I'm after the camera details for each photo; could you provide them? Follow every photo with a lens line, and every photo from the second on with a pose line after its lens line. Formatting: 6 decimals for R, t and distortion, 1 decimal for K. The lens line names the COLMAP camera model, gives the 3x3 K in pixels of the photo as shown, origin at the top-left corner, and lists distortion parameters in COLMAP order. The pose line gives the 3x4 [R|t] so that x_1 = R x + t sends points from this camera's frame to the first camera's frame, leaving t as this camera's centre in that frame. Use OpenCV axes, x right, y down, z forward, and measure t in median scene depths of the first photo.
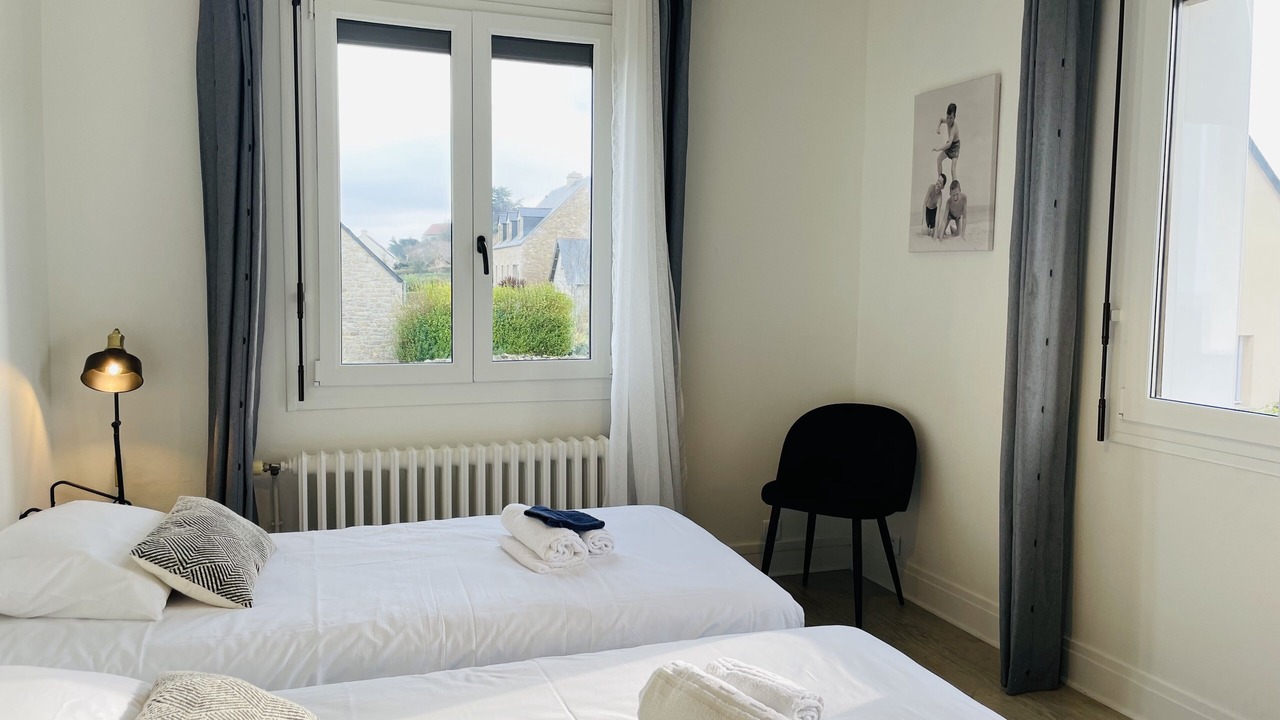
lens RADIAL K [[979.9, 0, 643.7], [0, 979.9, 352.8], [0, 0, 1]] dist [0.104772, -0.146786]
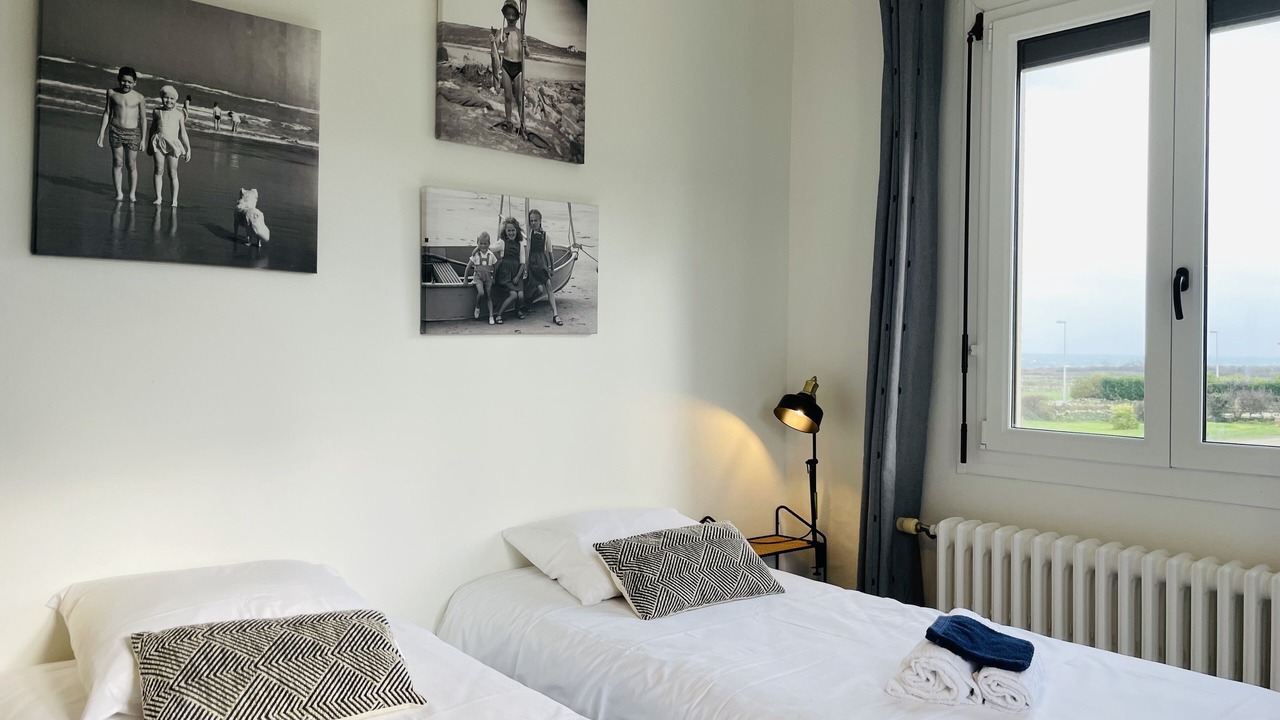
lens RADIAL K [[979.9, 0, 643.7], [0, 979.9, 352.8], [0, 0, 1]] dist [0.104772, -0.146786]
pose [[0.391665, 0.004814, -0.920095, 0.413263], [-0.083107, 0.996084, -0.030165, -0.001022], [0.916347, 0.088281, 0.390531, 0.387979]]
